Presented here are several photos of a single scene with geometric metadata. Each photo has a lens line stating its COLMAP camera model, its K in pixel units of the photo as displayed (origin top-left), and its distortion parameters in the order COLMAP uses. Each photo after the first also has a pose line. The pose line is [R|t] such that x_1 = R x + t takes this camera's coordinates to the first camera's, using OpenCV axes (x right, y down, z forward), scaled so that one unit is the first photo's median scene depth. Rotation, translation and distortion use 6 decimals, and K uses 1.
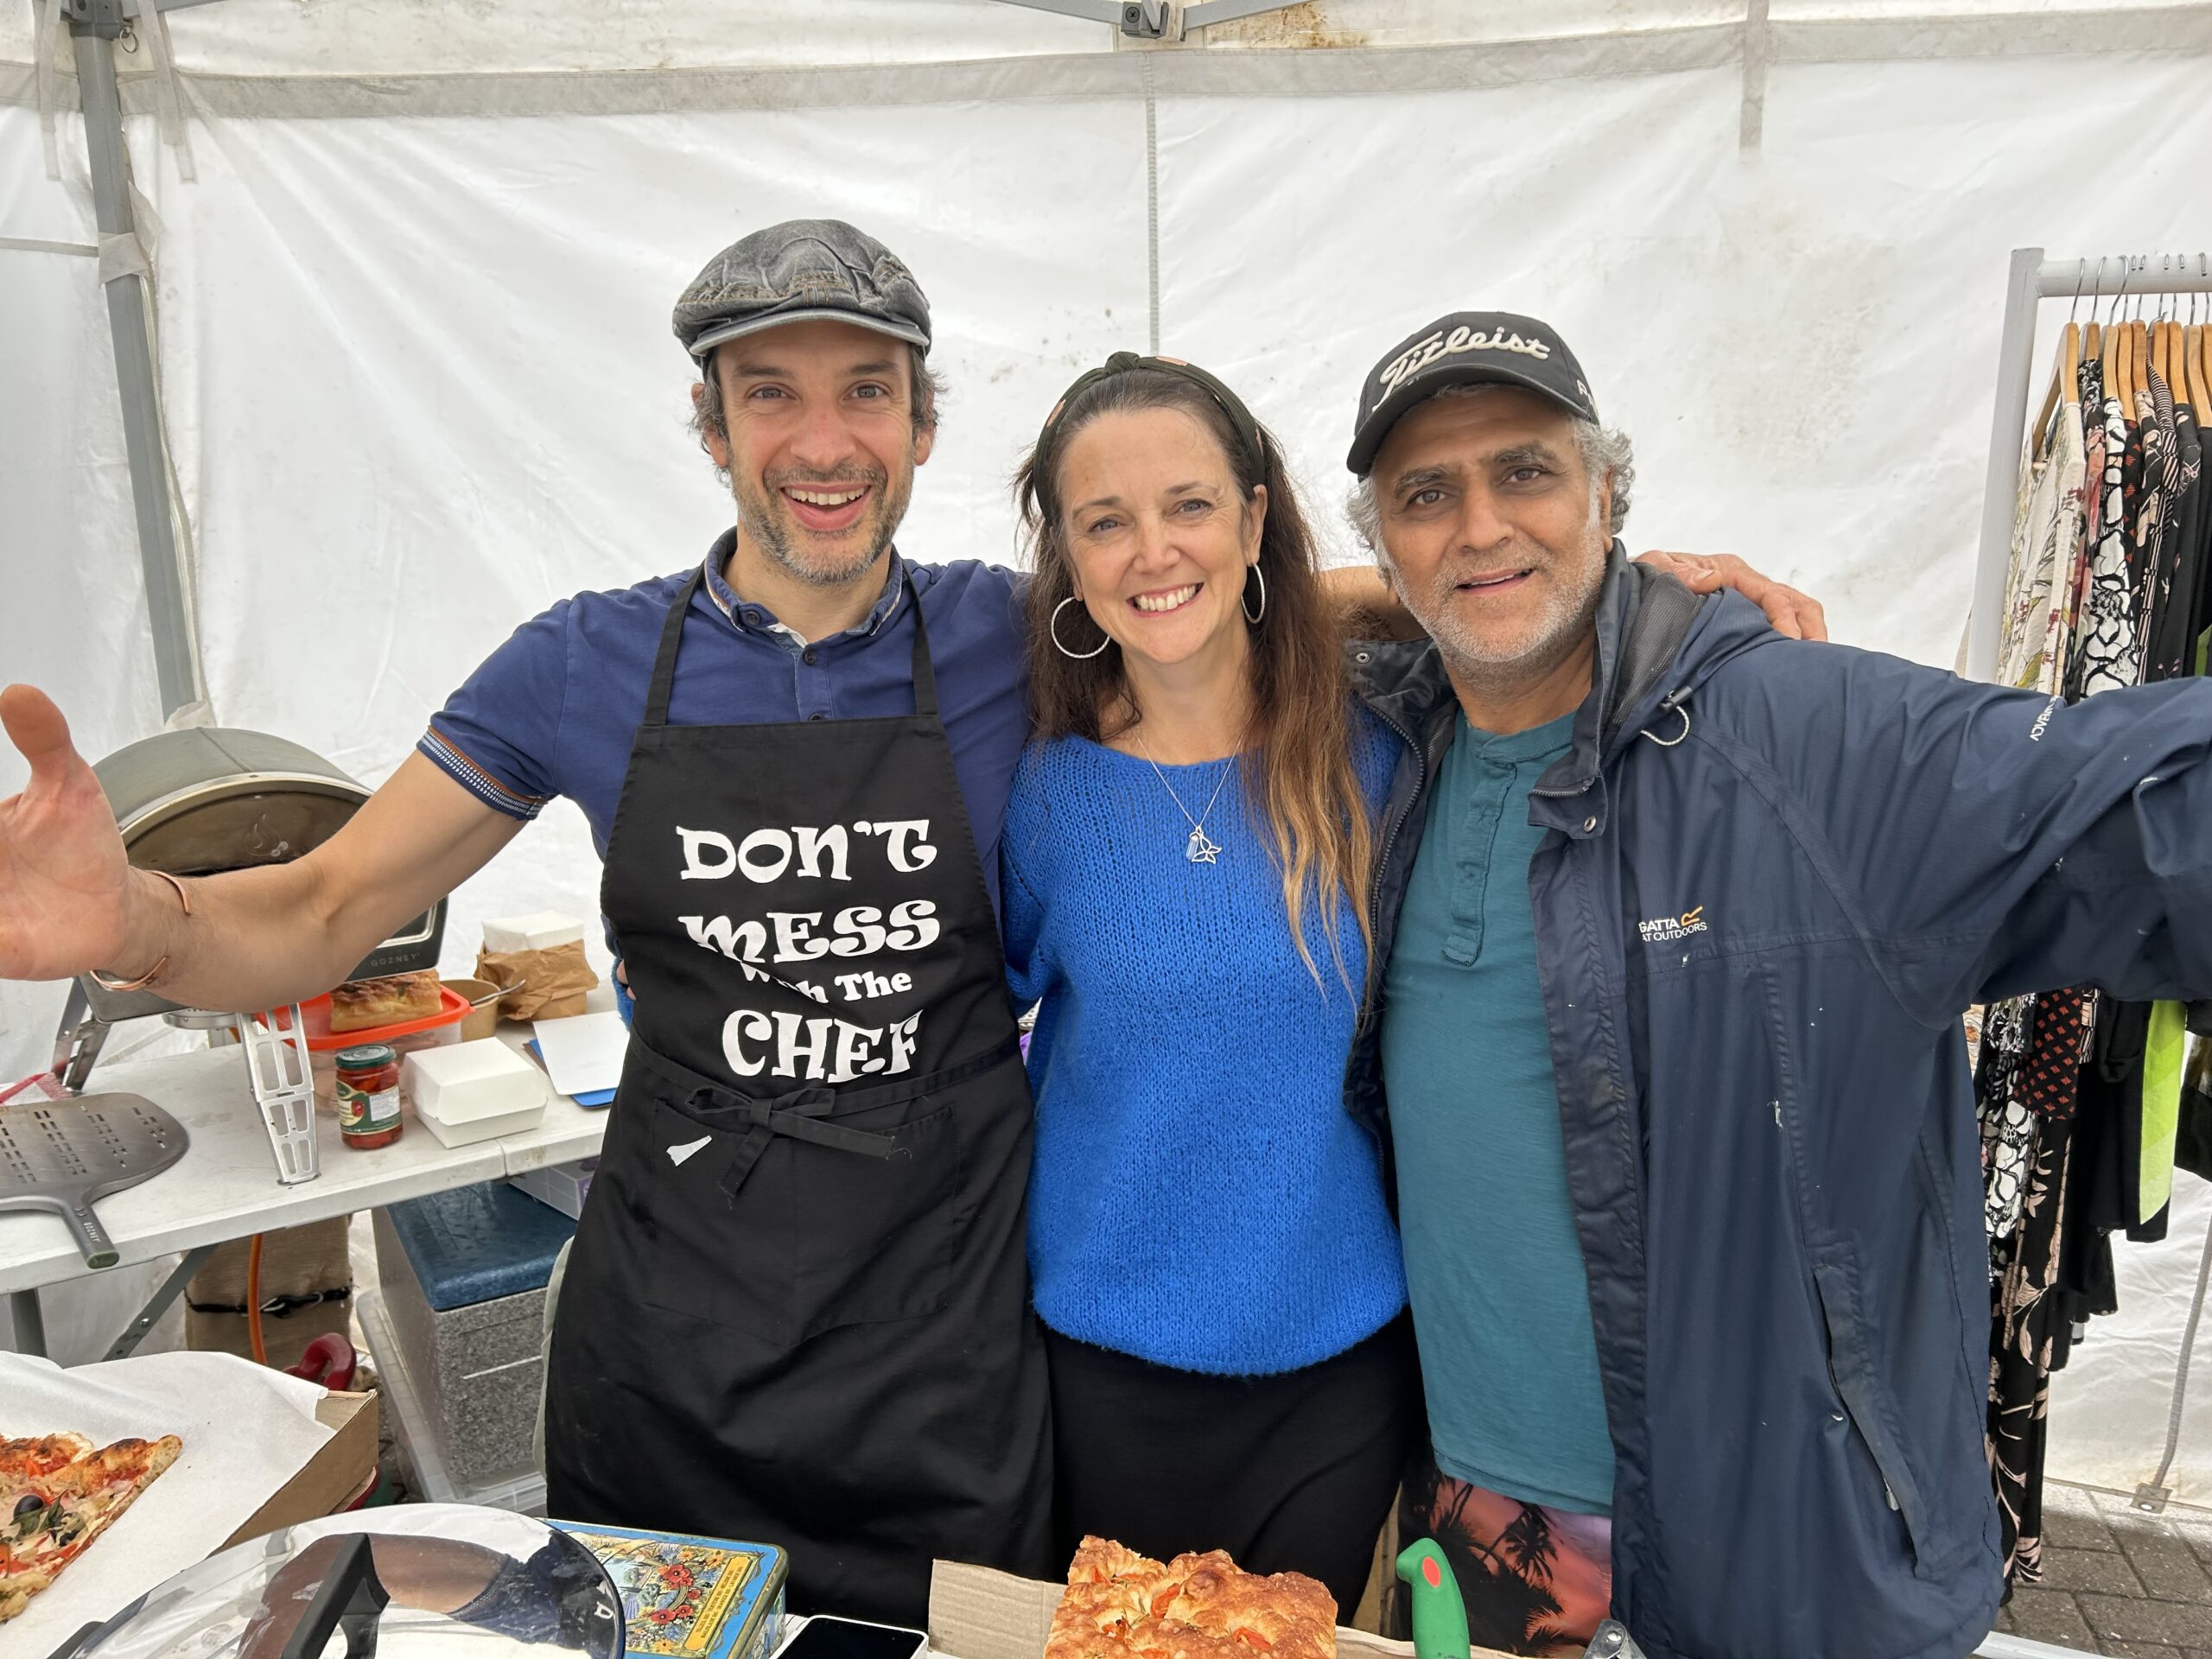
lens RADIAL K [[1669.2, 0, 1106.0], [0, 1669.2, 829.5], [0, 0, 1]] dist [0.065276, -0.075603]
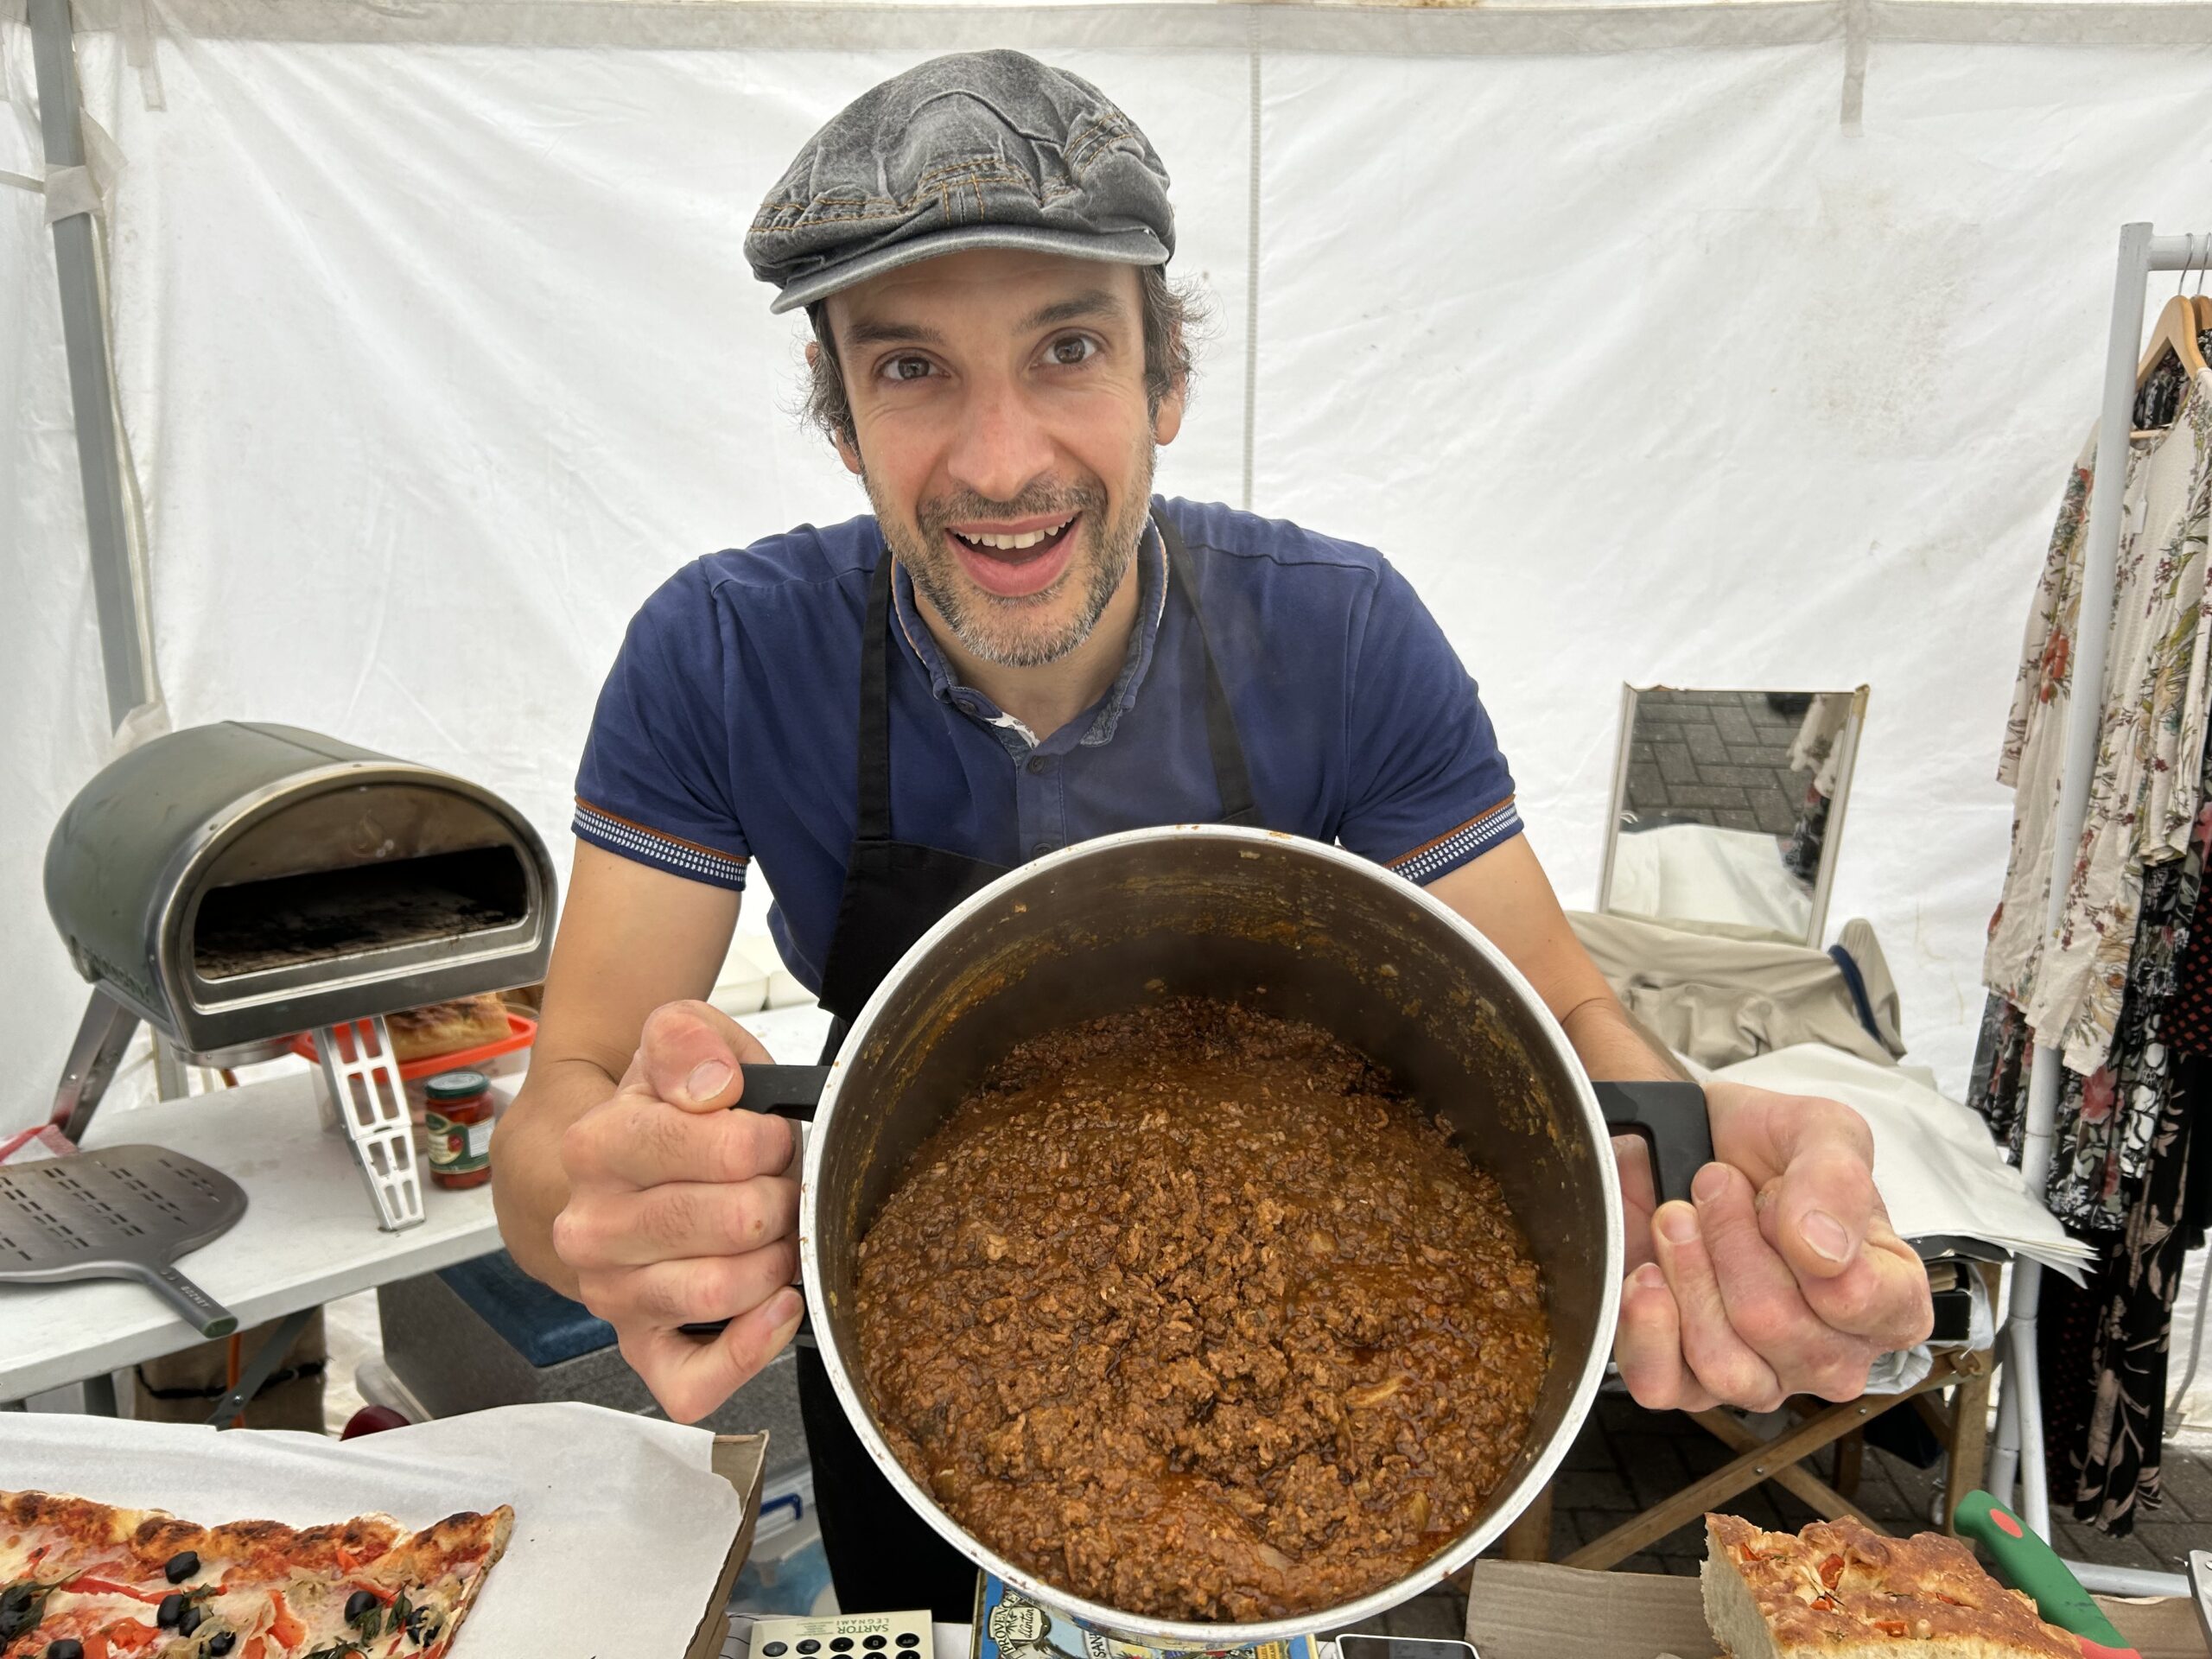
lens RADIAL K [[1679.9, 0, 1108.6], [0, 1679.9, 842.8], [0, 0, 1]] dist [0.067256, -0.081163]
pose [[0.987742, -0.028680, 0.153437, -0.223596], [0.030200, 0.999515, -0.007589, 0.023253], [-0.153145, 0.012129, 0.988129, 0.059747]]
